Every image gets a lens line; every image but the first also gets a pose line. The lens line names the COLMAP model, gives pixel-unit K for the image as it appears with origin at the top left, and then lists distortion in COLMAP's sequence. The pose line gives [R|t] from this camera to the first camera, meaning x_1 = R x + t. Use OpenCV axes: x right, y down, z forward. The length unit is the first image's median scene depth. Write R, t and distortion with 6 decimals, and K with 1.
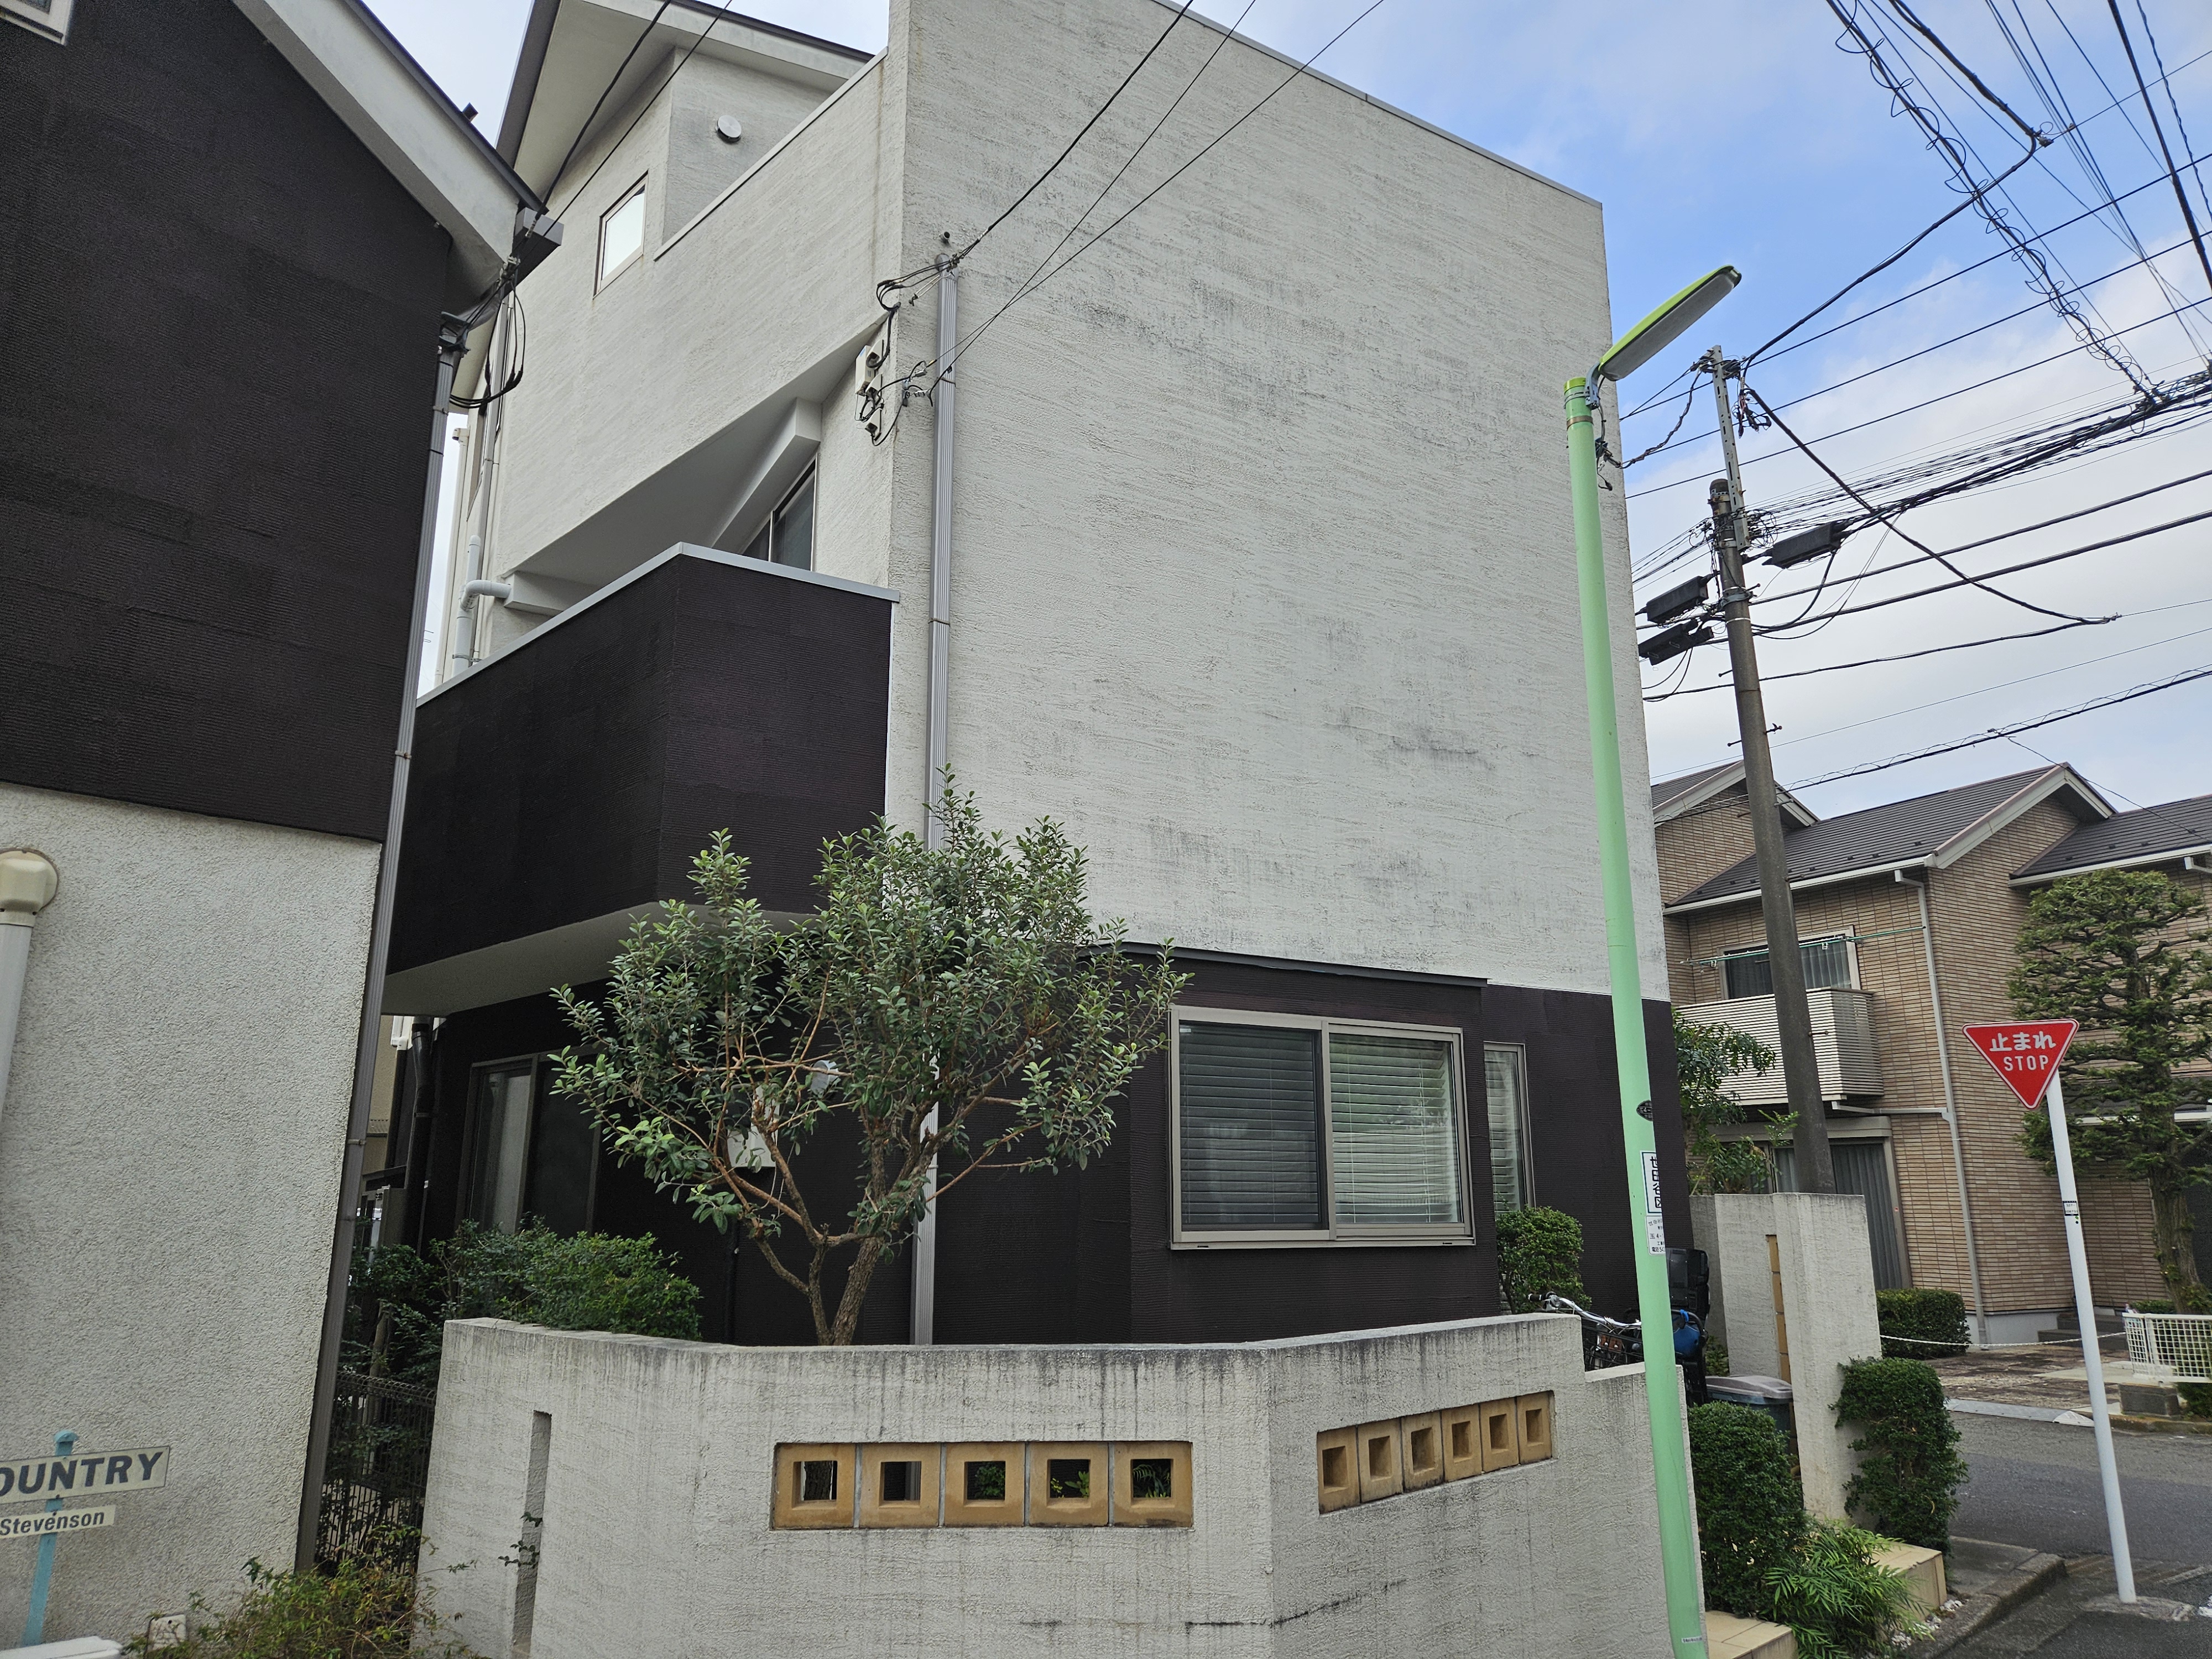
lens RADIAL K [[1488.7, 0, 1121.9], [0, 1488.7, 822.8], [0, 0, 1]] dist [0.085685, -0.075659]
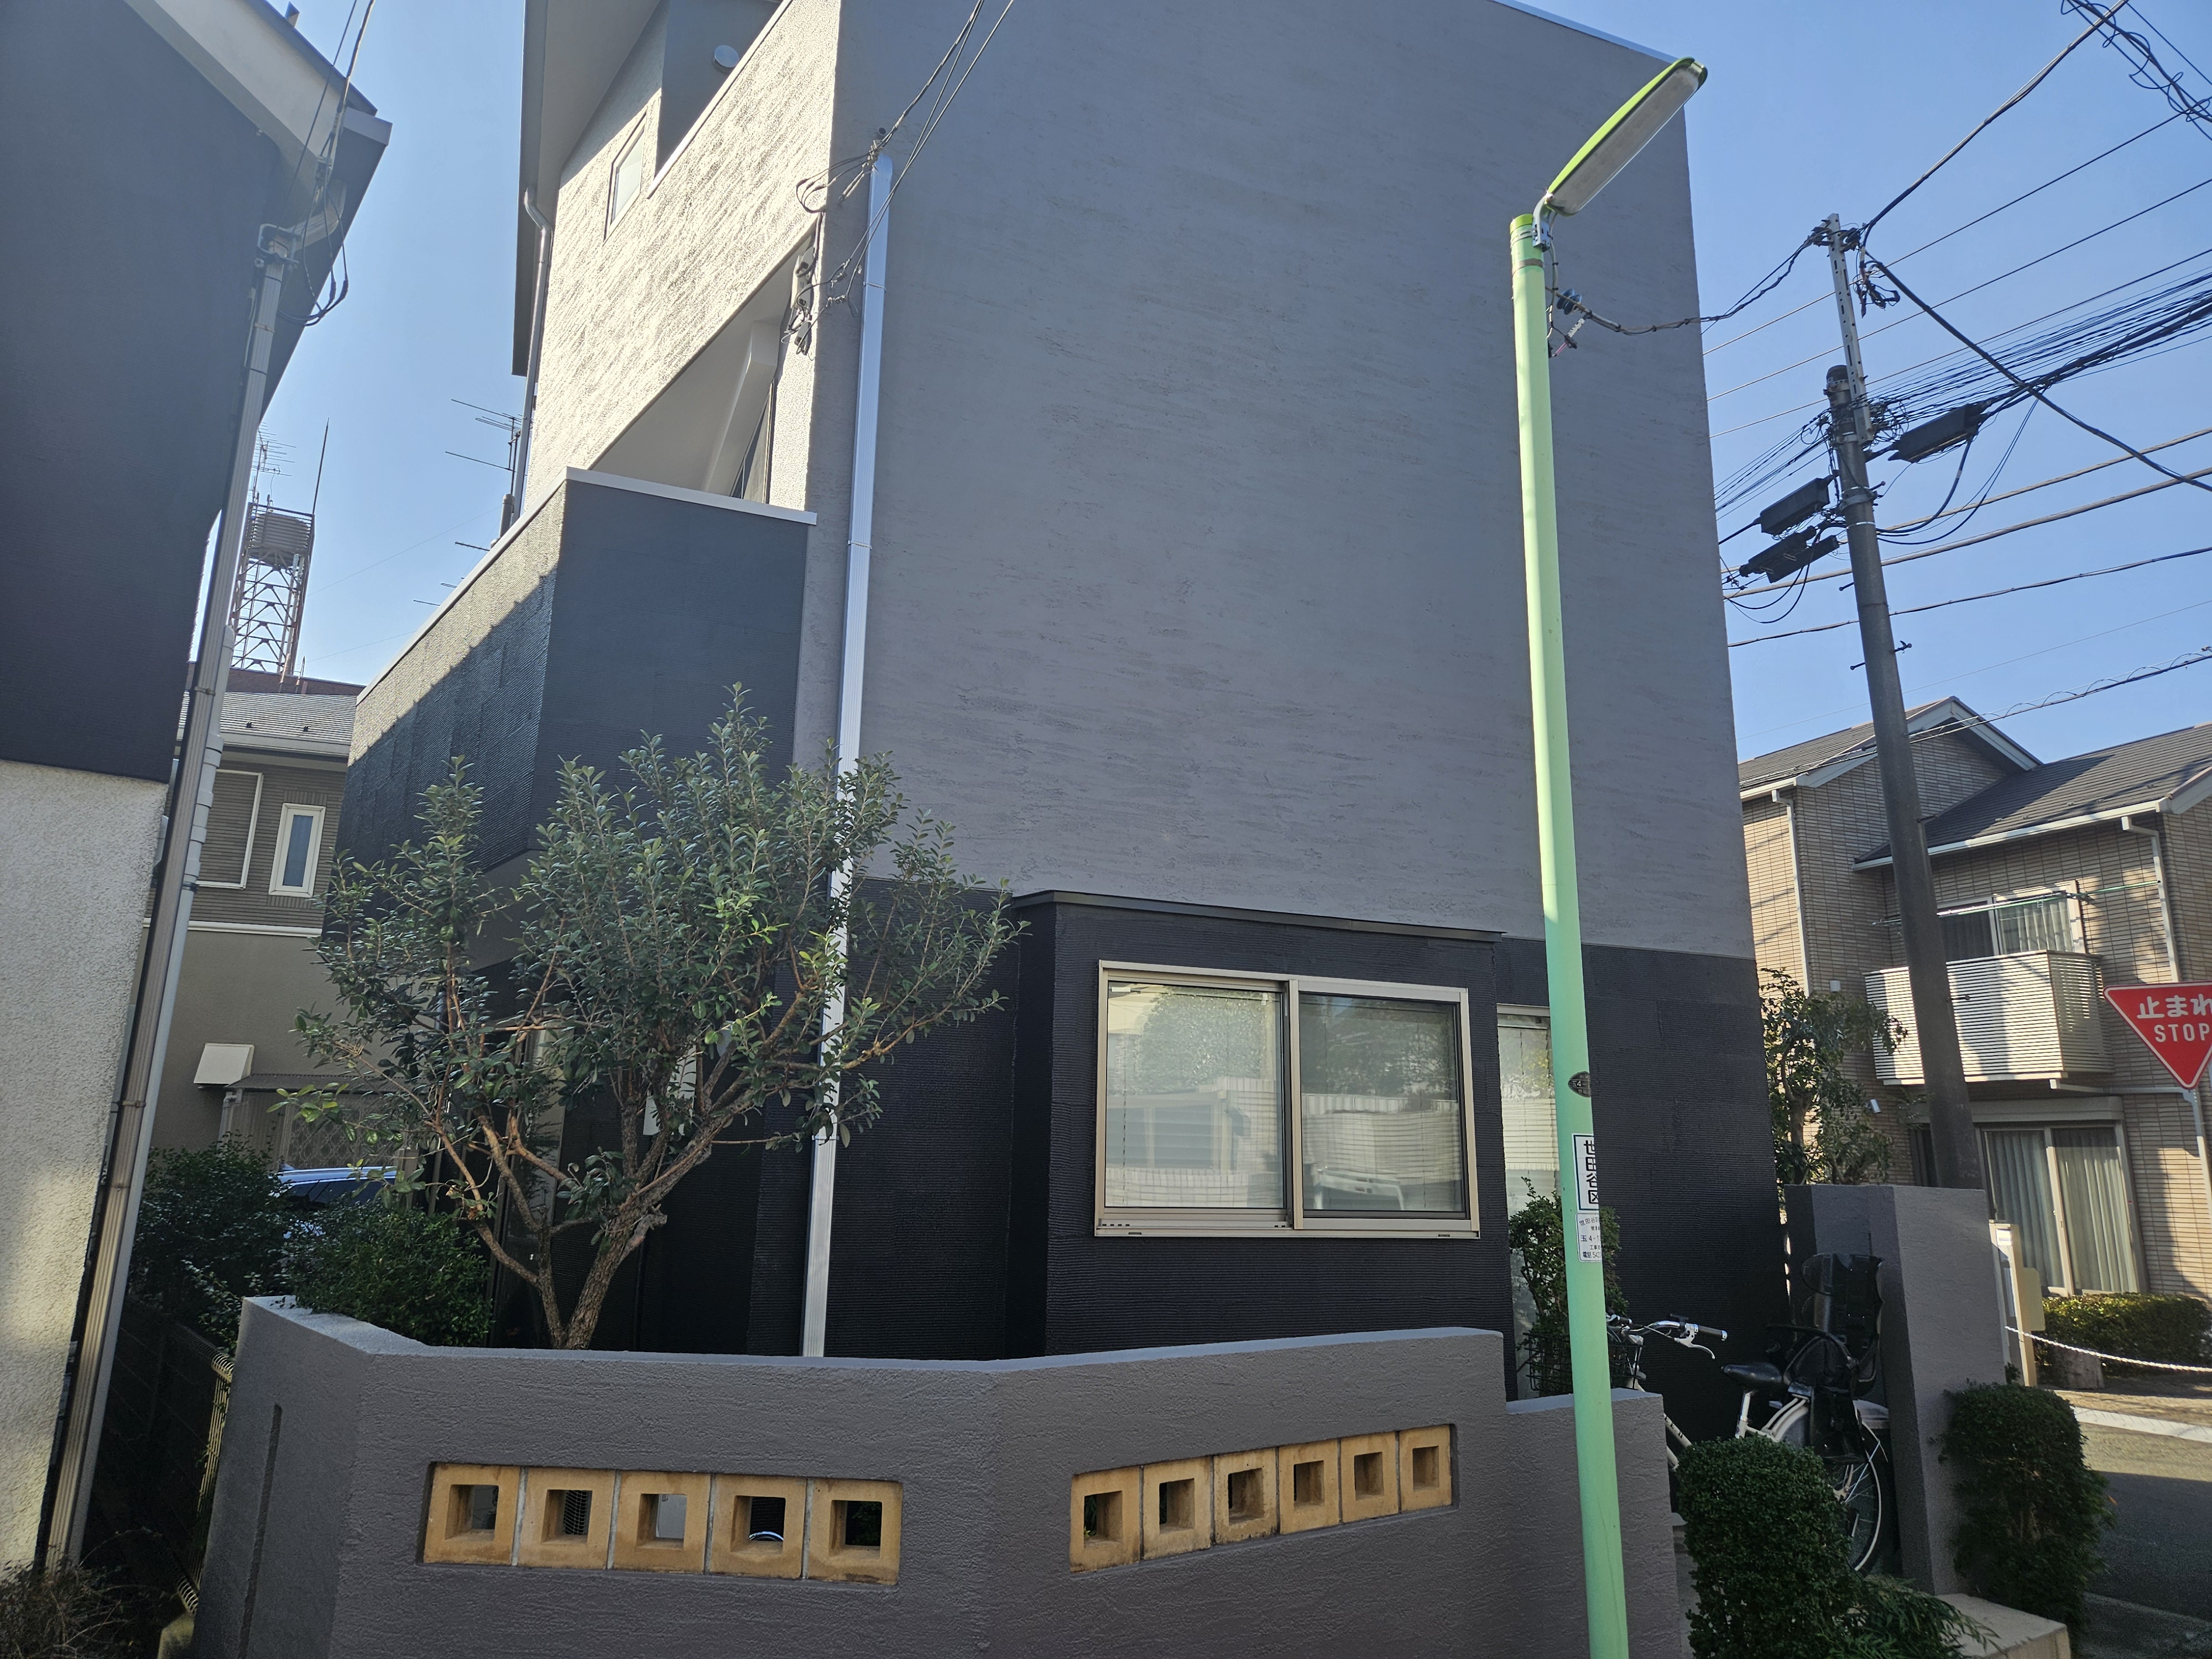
lens RADIAL K [[1484.4, 0, 1106.8], [0, 1484.4, 785.5], [0, 0, 1]] dist [0.082348, -0.067000]
pose [[0.989168, -0.017611, -0.145726, 0.127417], [0.017062, 0.999842, -0.005019, 0.016616], [0.145792, 0.002478, 0.989312, 0.090991]]
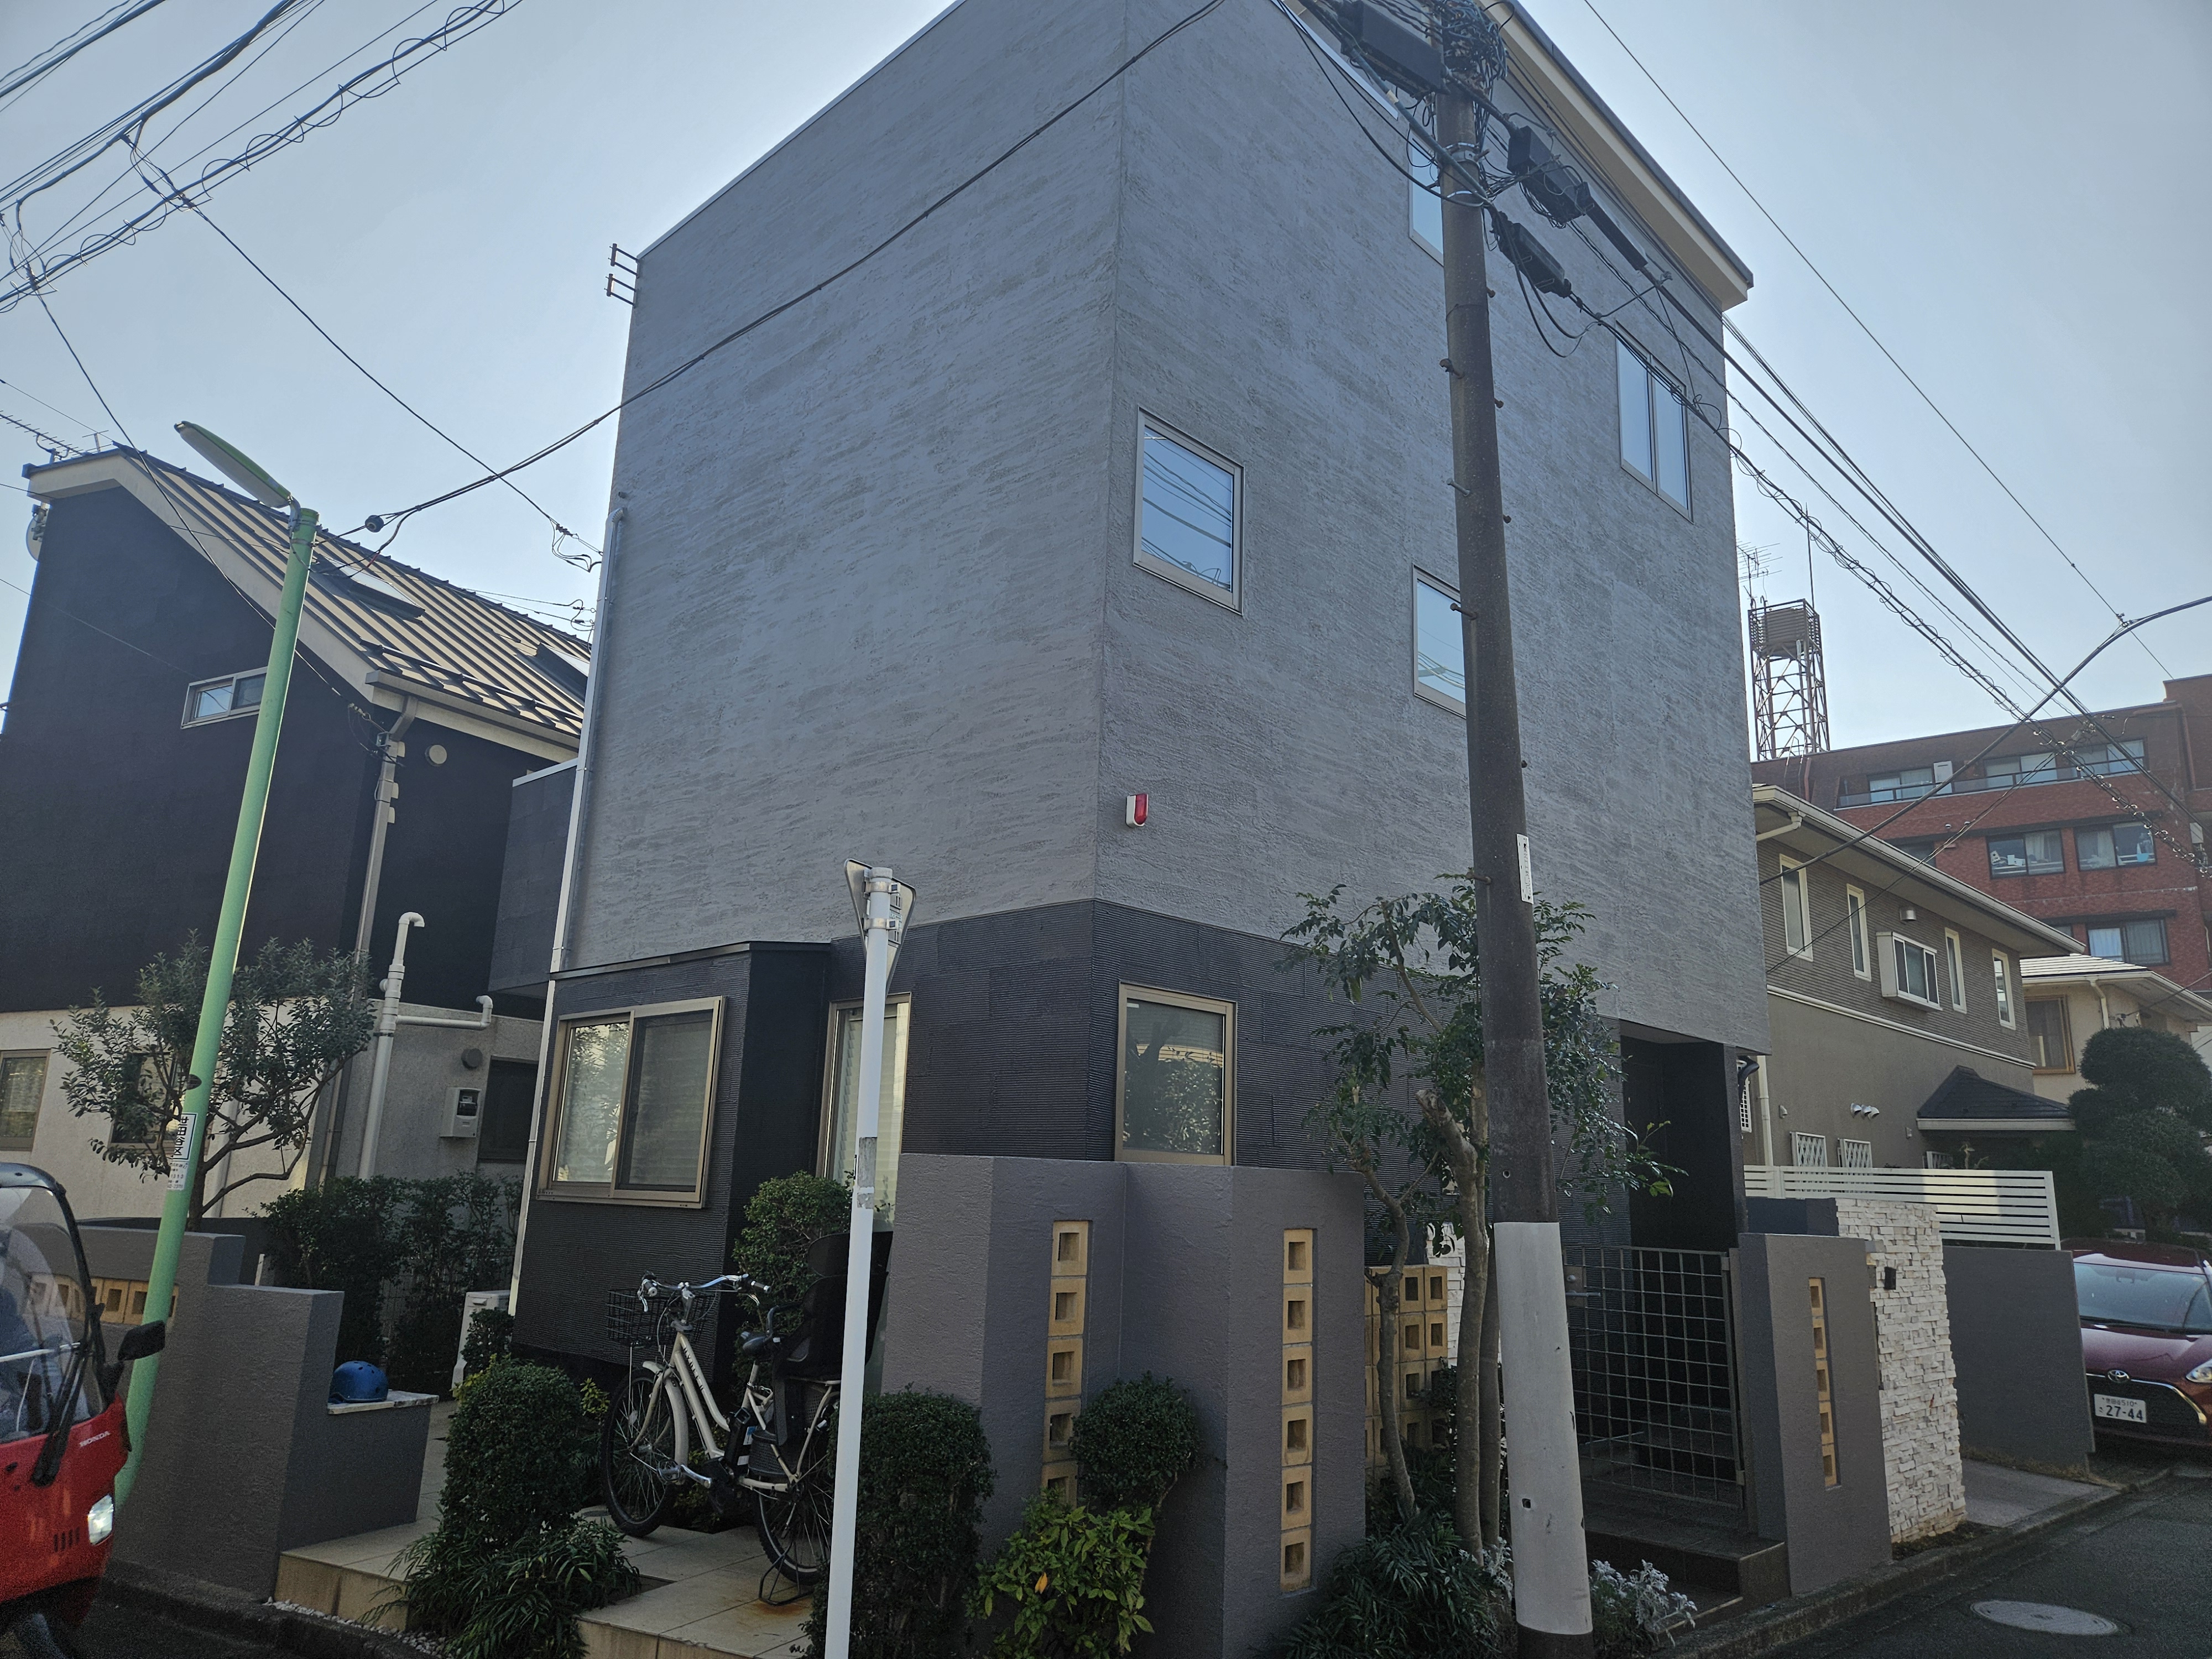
lens RADIAL K [[1488.7, 0, 1121.9], [0, 1488.7, 822.8], [0, 0, 1]] dist [0.085685, -0.075659]
pose [[0.259917, -0.218160, -0.940664, 1.107581], [0.206353, 0.964191, -0.166598, 0.215666], [0.943325, -0.150807, 0.295627, 0.839266]]
